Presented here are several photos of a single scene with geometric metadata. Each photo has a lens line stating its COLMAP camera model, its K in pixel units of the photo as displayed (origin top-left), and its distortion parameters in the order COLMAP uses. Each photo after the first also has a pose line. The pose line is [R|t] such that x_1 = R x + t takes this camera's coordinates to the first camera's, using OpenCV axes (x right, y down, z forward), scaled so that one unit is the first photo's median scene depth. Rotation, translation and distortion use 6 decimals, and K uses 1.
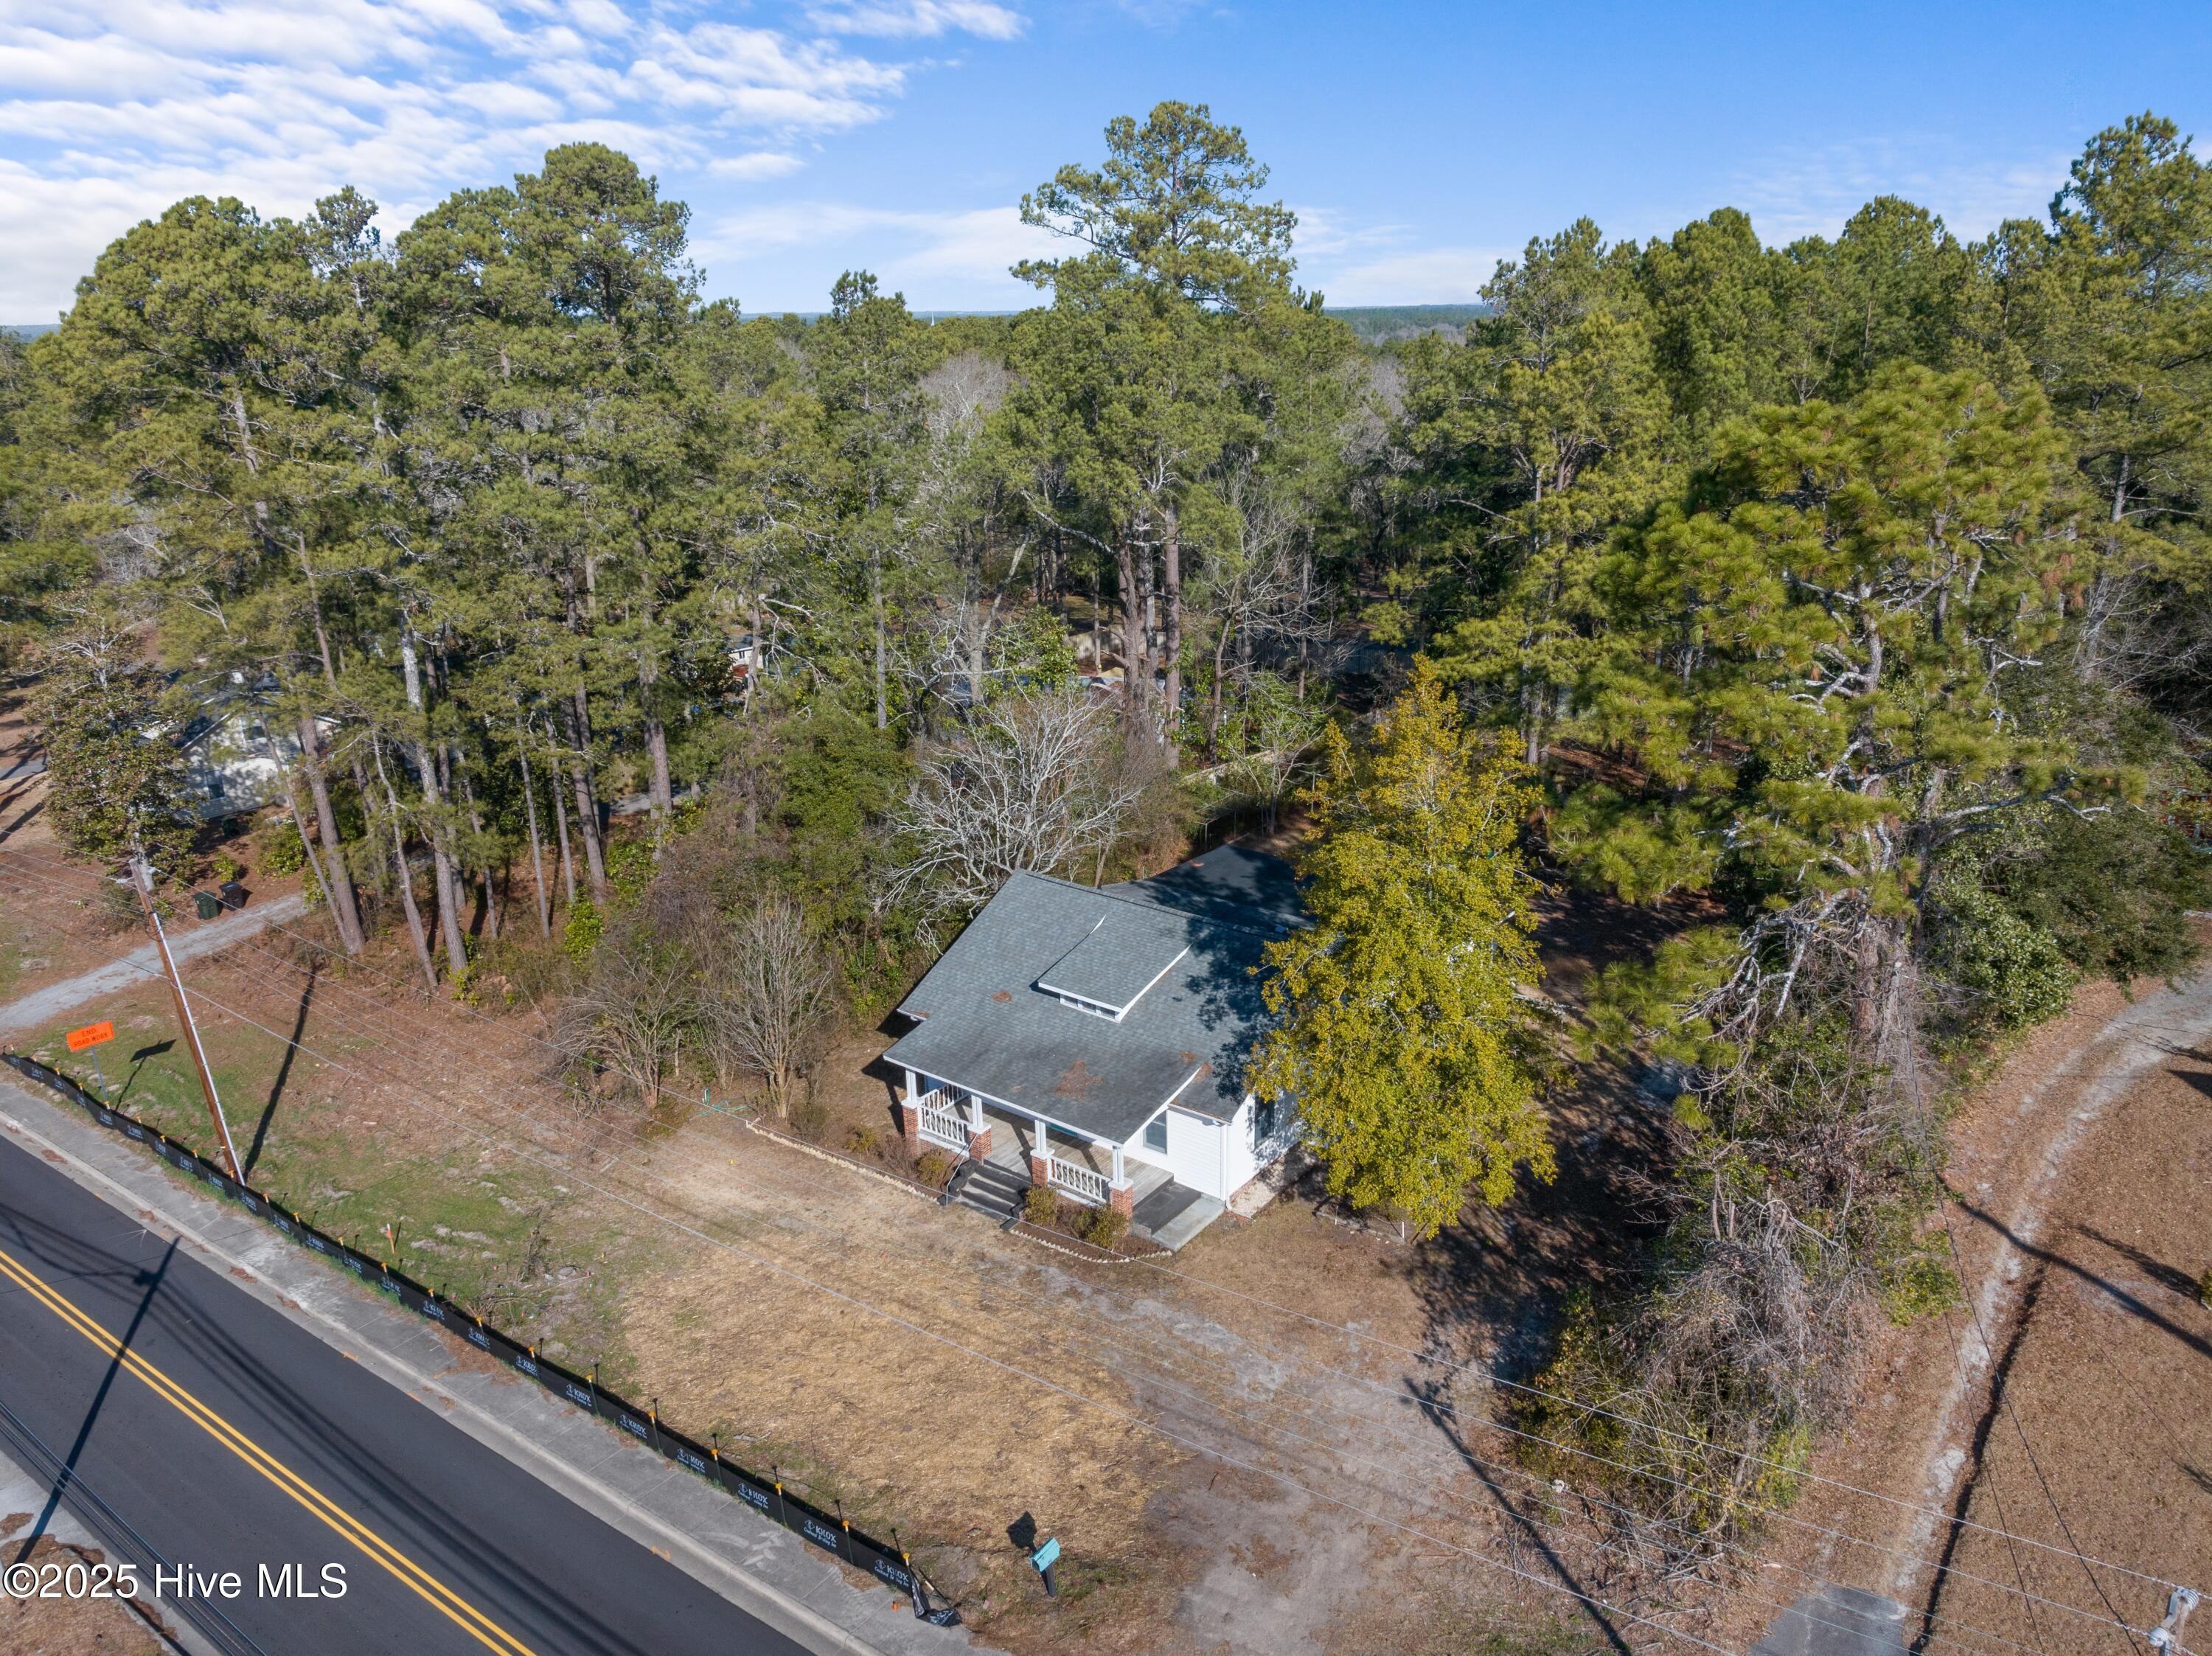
lens RADIAL K [[1590.4, 0, 1106.0], [0, 1590.4, 828.0], [0, 0, 1]] dist [-0.022805, -0.000389]
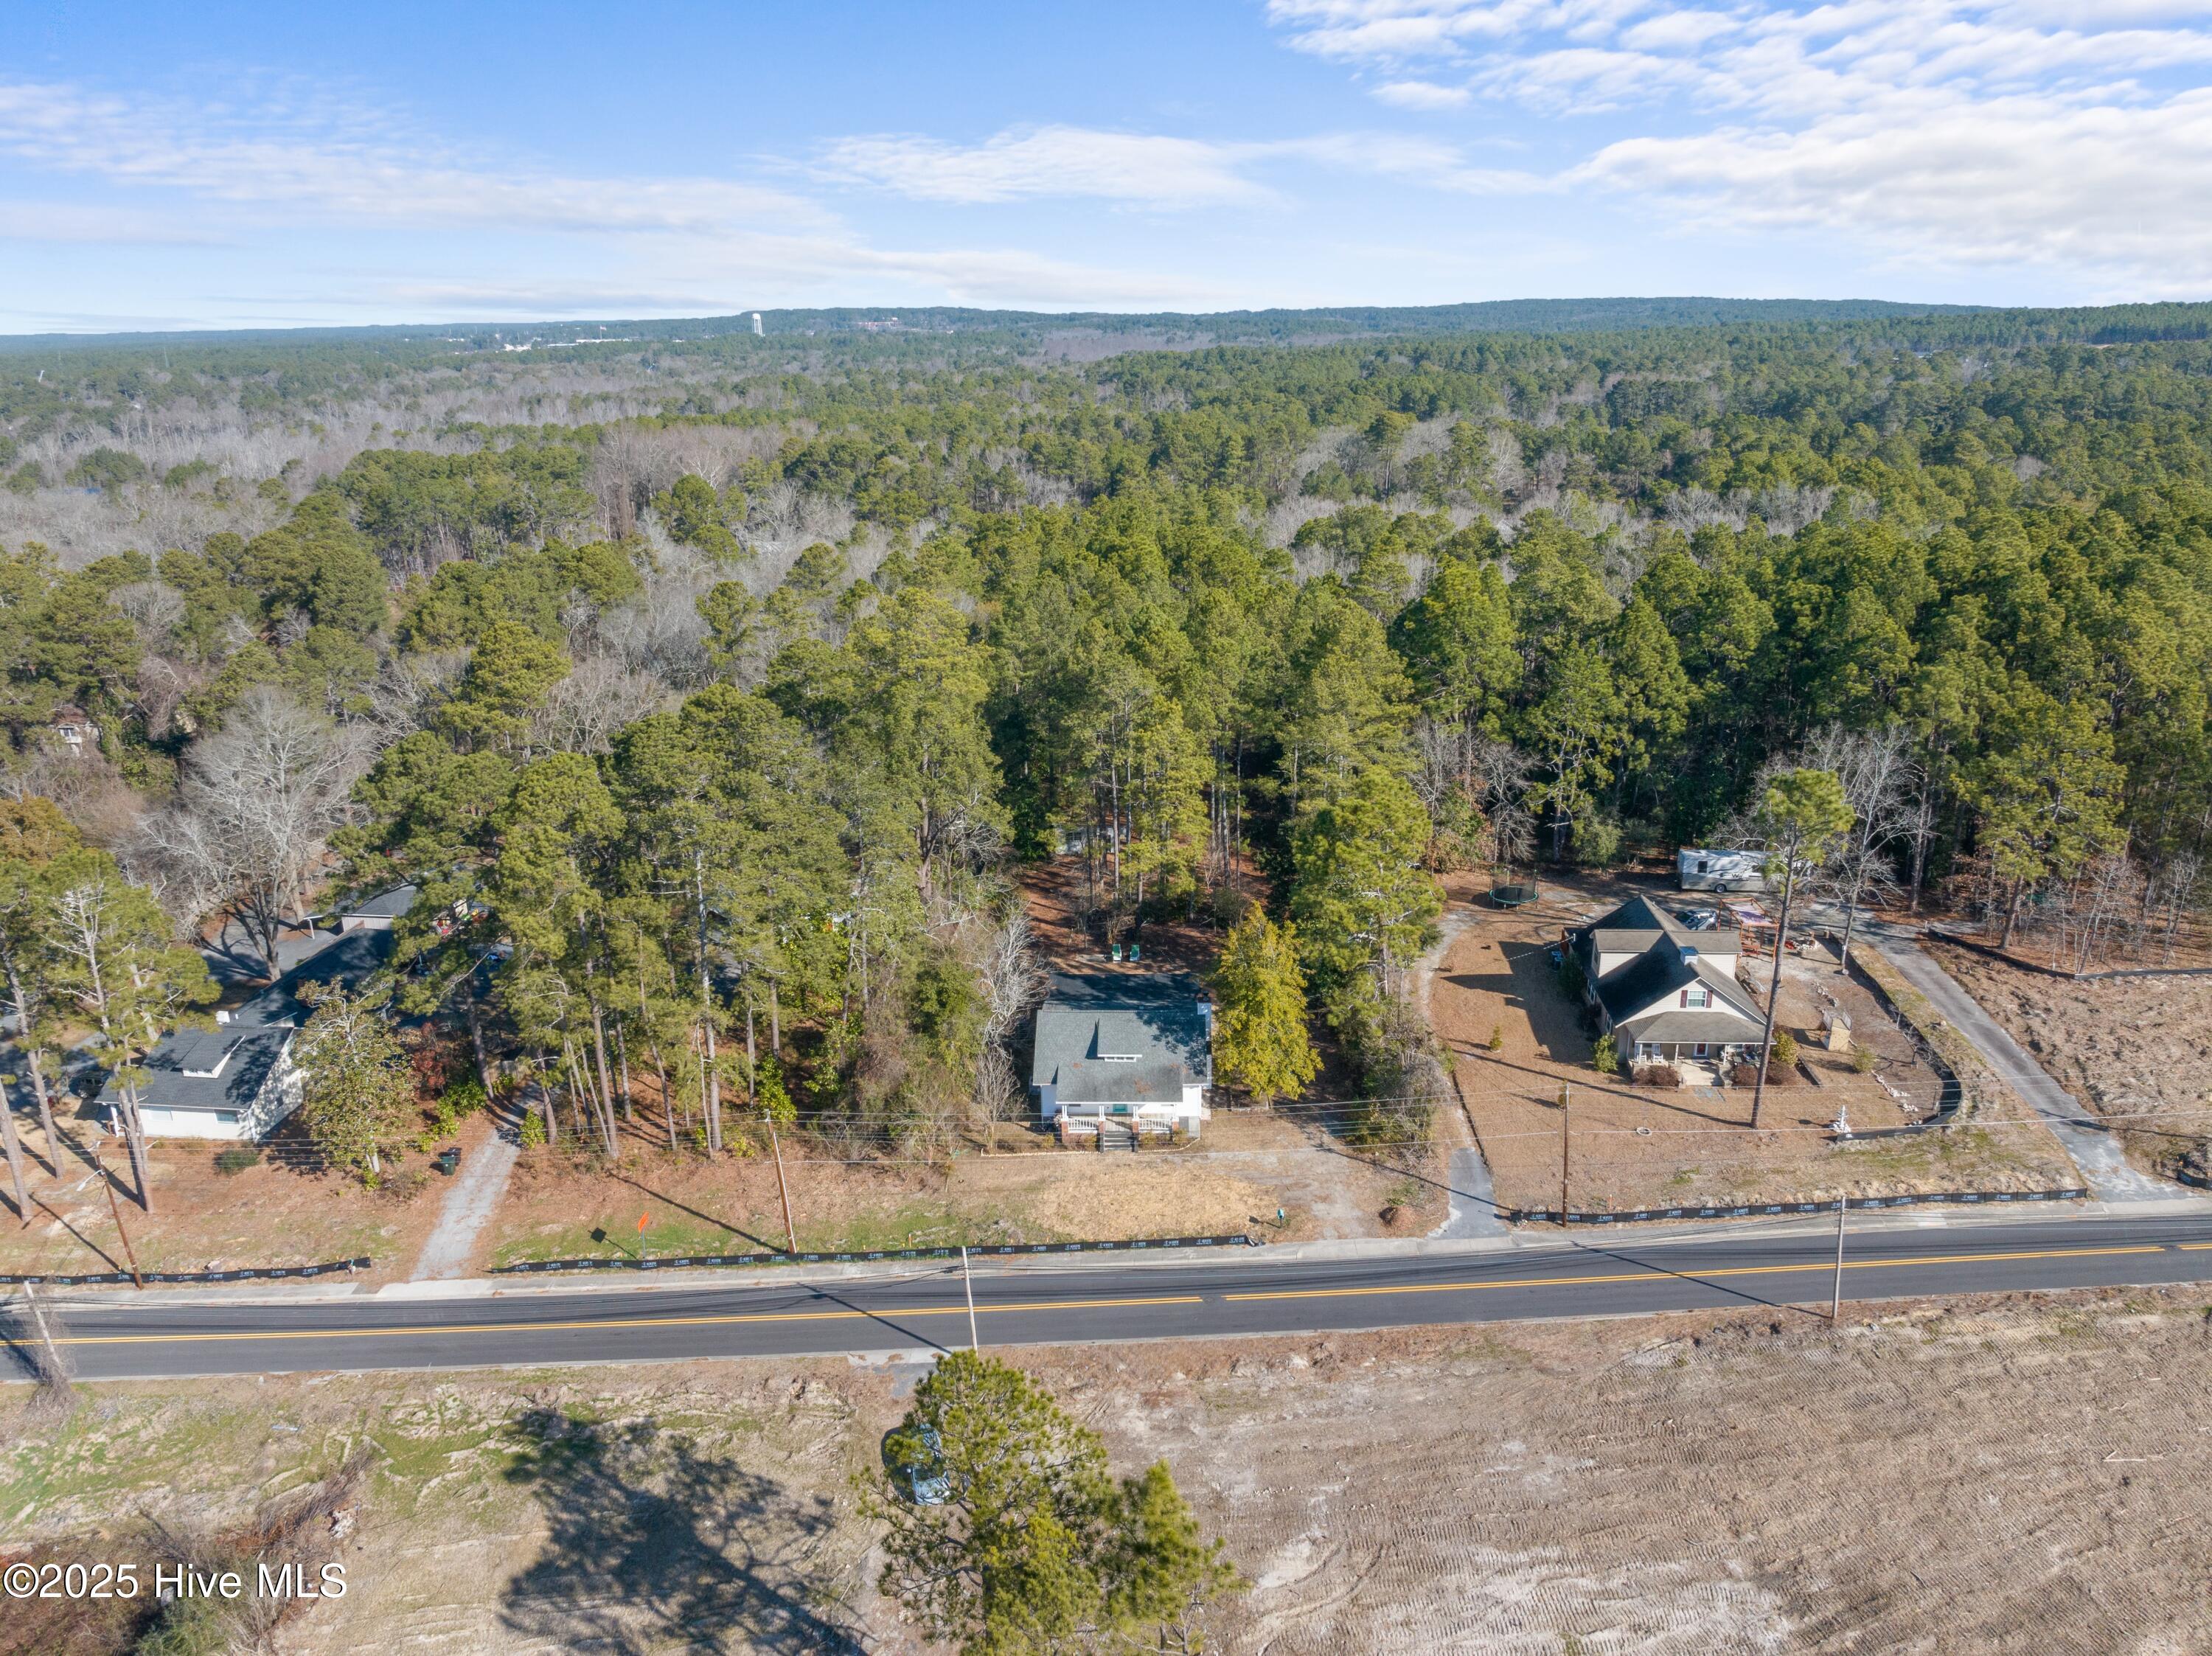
lens RADIAL K [[1684.1, 0, 1106.0], [0, 1684.1, 828.0], [0, 0, 1]] dist [-0.028889, -0.001902]
pose [[0.796147, -0.188223, 0.575084, -1.493834], [0.175229, 0.981384, 0.078616, -0.454557], [-0.579175, 0.038182, 0.814308, -1.123895]]
